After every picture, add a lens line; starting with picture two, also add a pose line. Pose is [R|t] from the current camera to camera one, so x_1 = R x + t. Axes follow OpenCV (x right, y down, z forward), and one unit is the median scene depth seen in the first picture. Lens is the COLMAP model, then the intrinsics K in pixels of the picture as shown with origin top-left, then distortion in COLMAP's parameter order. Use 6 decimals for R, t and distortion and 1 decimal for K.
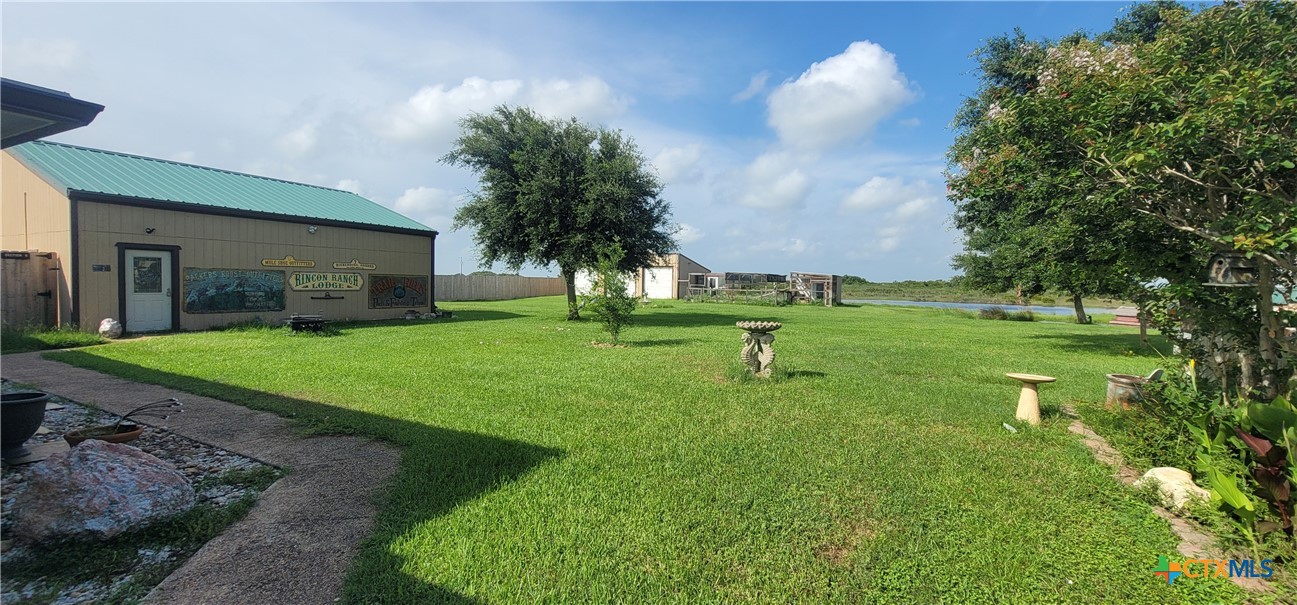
lens RADIAL K [[528.8, 0, 653.3], [0, 528.8, 304.6], [0, 0, 1]] dist [-0.007476, 0.001472]
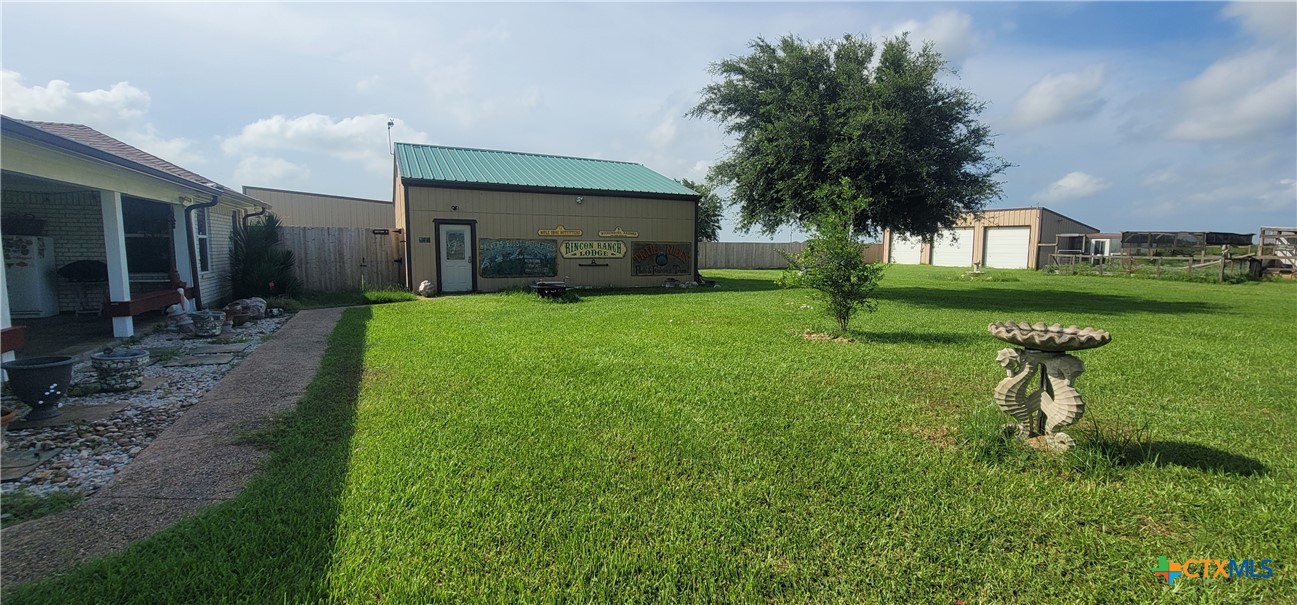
lens RADIAL K [[528.8, 0, 651.5], [0, 528.8, 302.6], [0, 0, 1]] dist [-0.007476, 0.001472]
pose [[0.817676, 0.047624, -0.573705, 0.081355], [-0.014906, 0.997990, 0.061599, -0.004521], [0.575485, -0.041816, 0.816742, 0.198996]]
